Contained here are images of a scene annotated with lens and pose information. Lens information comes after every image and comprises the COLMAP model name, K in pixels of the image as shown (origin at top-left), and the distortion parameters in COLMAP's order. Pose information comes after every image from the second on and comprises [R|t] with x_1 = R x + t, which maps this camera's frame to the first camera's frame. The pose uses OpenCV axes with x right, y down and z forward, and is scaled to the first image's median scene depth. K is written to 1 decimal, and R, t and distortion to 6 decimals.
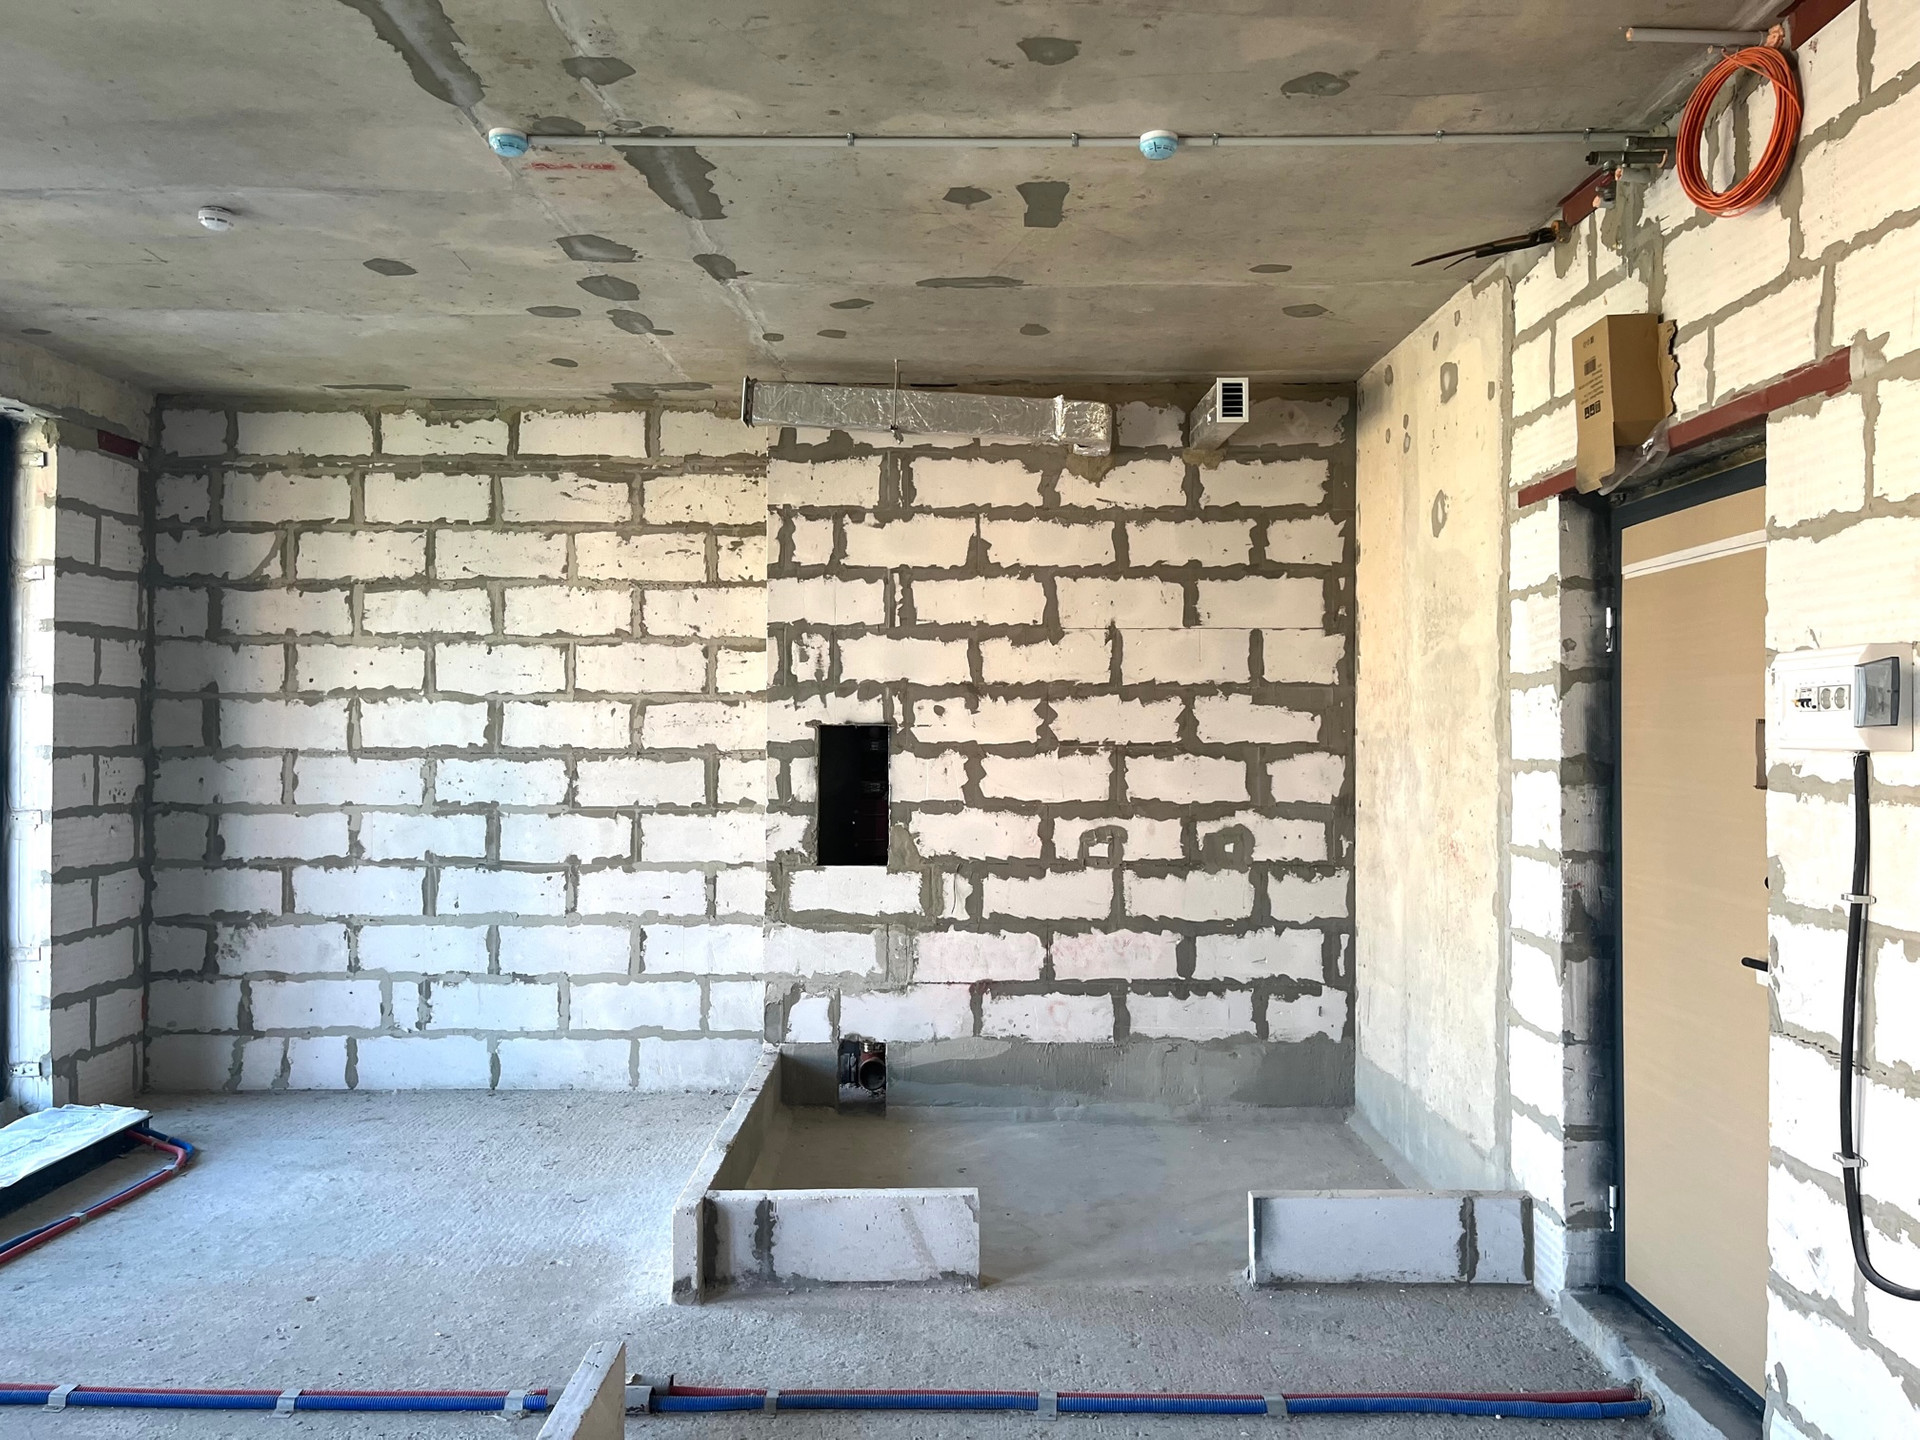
lens RADIAL K [[1463.0, 0, 947.1], [0, 1463.0, 706.7], [0, 0, 1]] dist [0.064405, -0.083305]
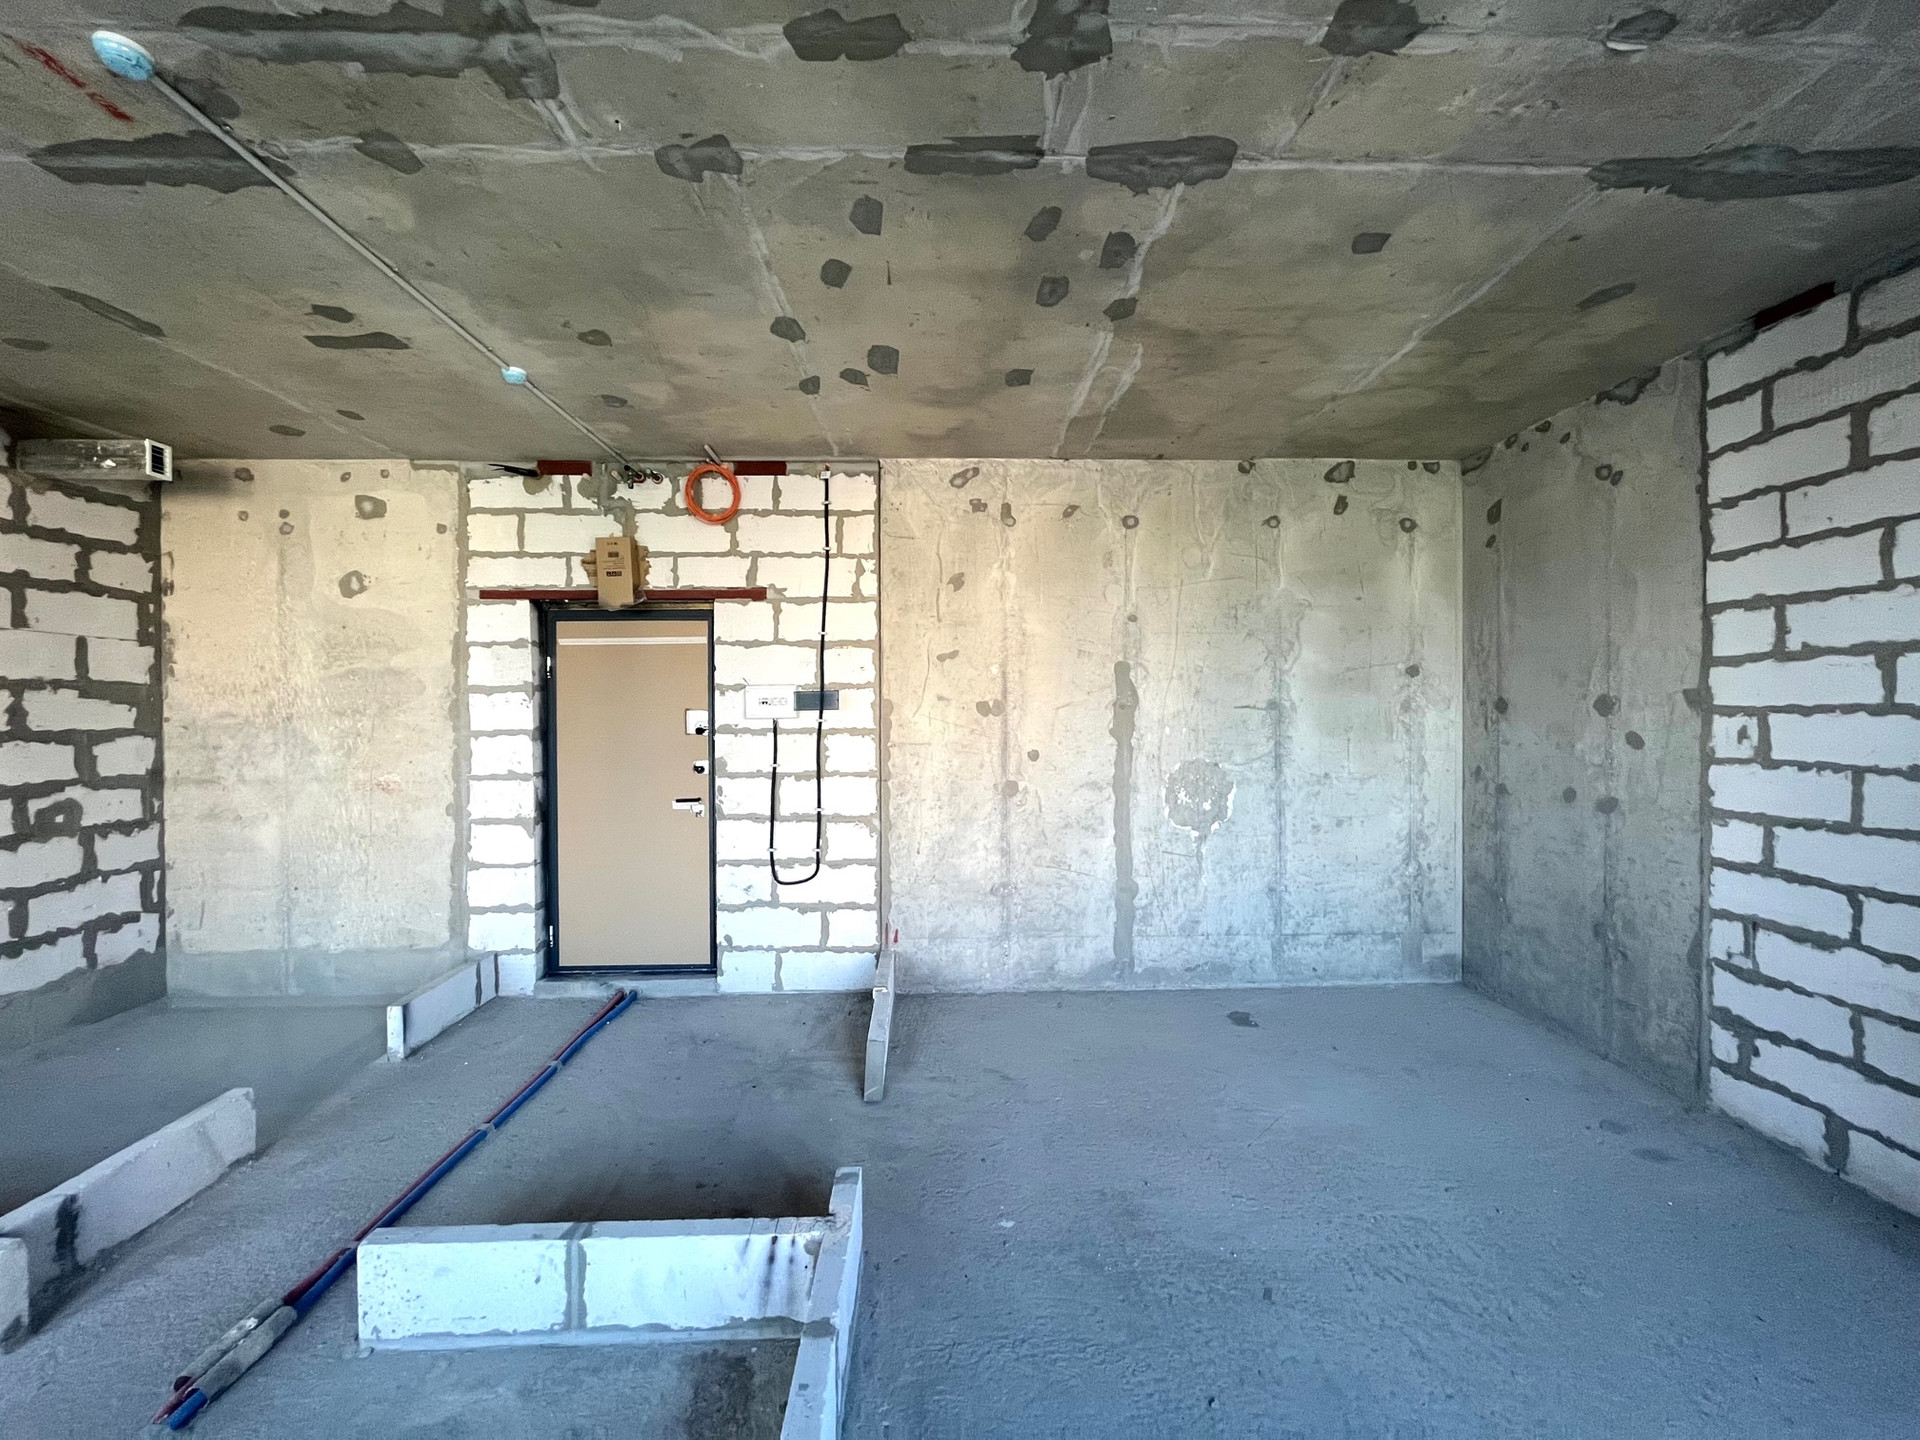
lens RADIAL K [[773.6, 0, 956.5], [0, 773.6, 717.8], [0, 0, 1]] dist [-0.002731, -0.000035]
pose [[-0.037678, -0.007527, 0.999262, -0.458132], [-0.005058, 0.999960, 0.007341, 0.006391], [-0.999277, -0.004777, -0.037715, 0.300117]]
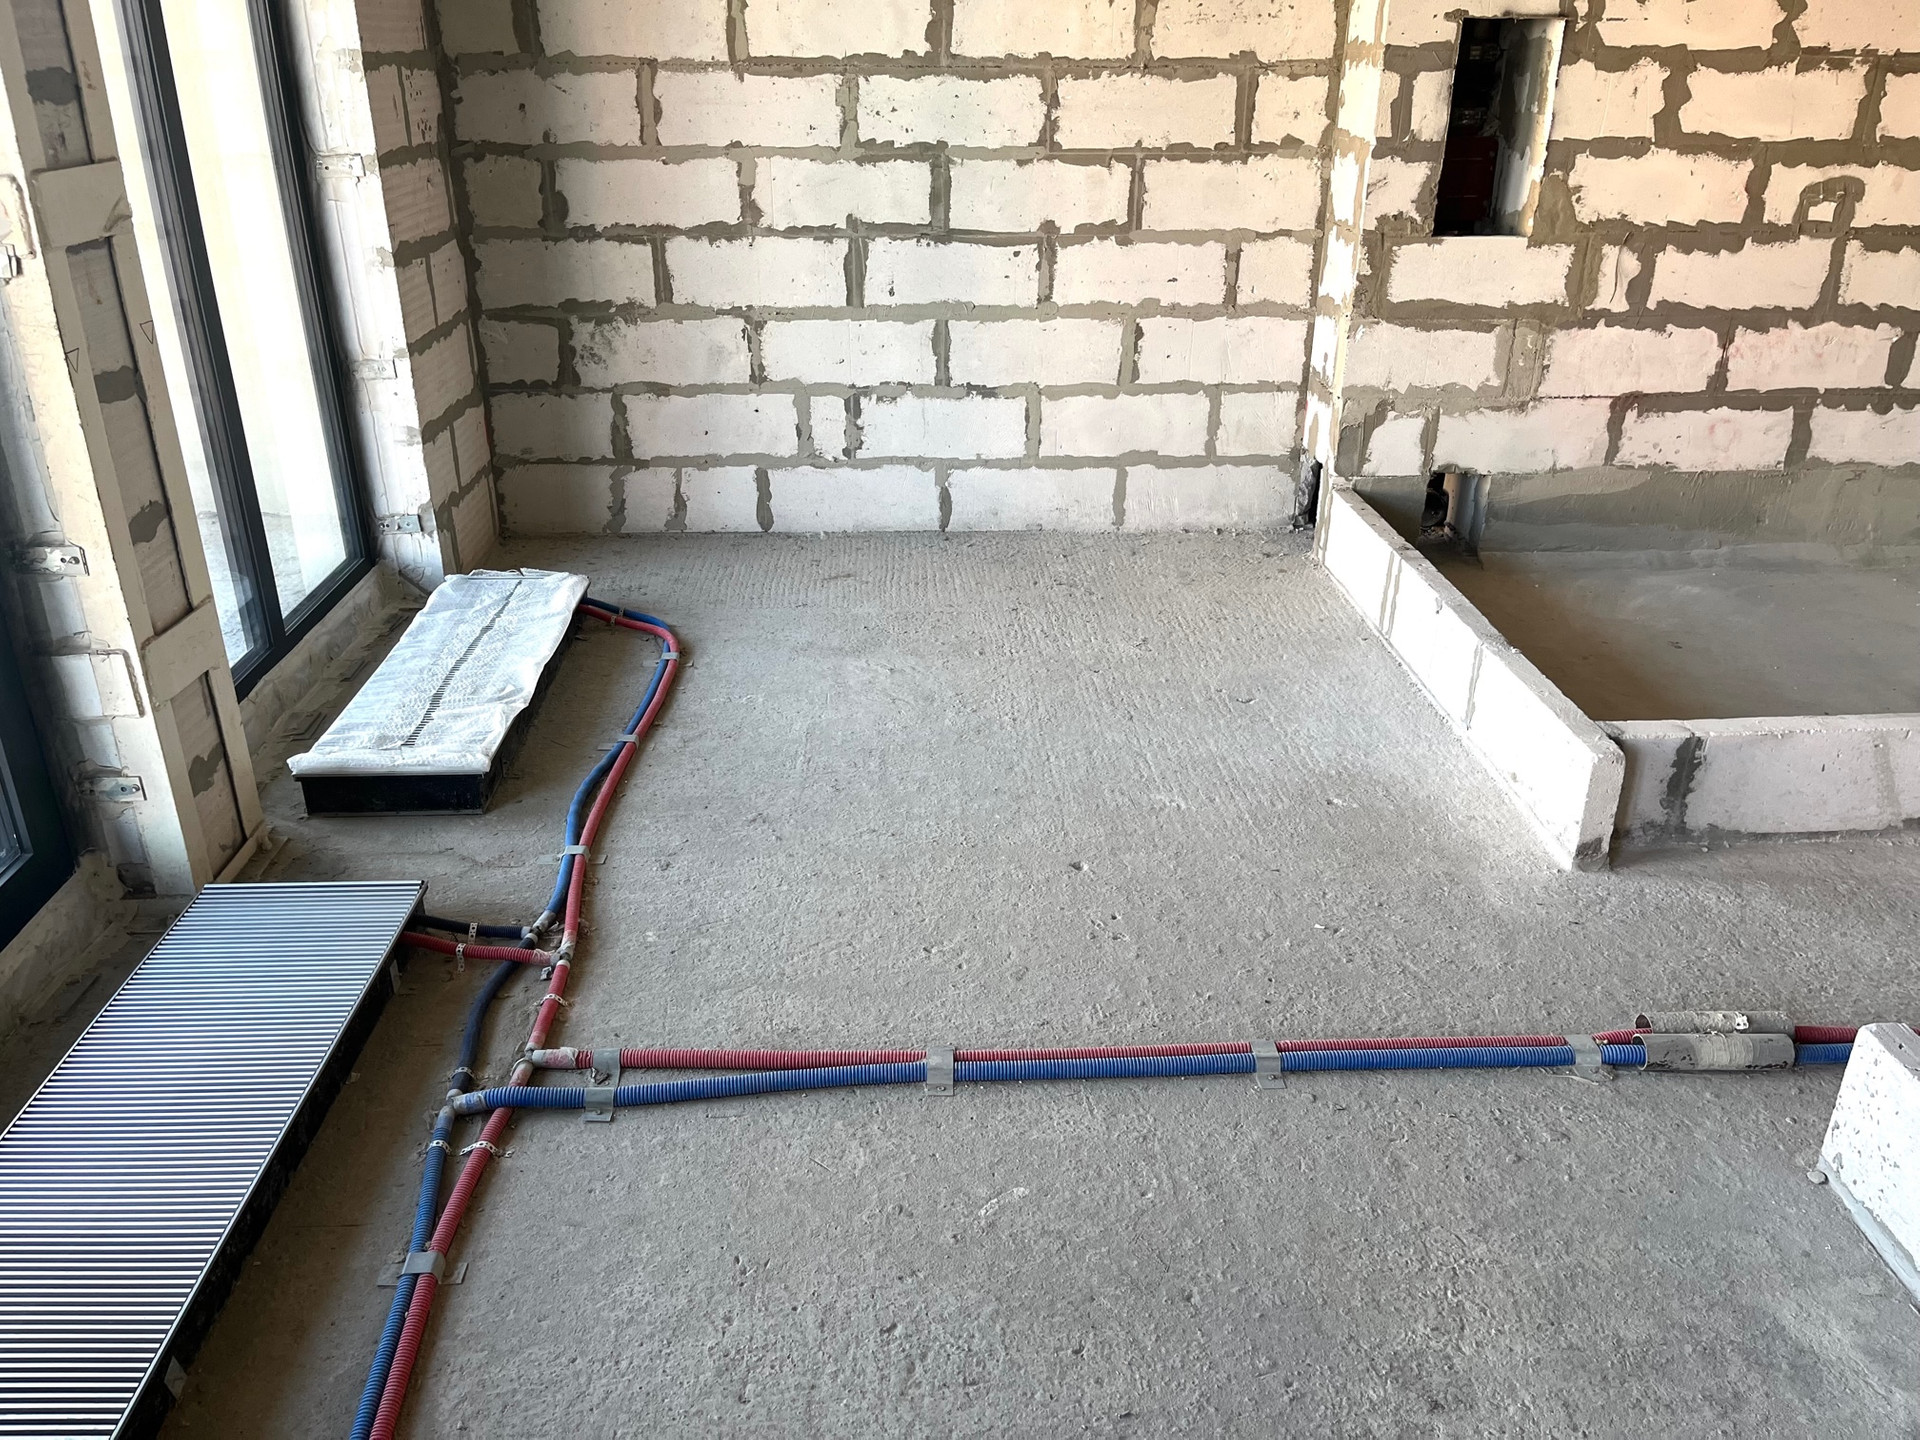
lens RADIAL K [[1463.0, 0, 951.0], [0, 1463.0, 712.7], [0, 0, 1]] dist [0.064405, -0.083305]
pose [[0.998971, -0.018143, 0.041562, -0.360818], [-0.001326, 0.904406, 0.426671, 0.010951], [-0.045330, -0.426287, 0.903451, 0.257023]]
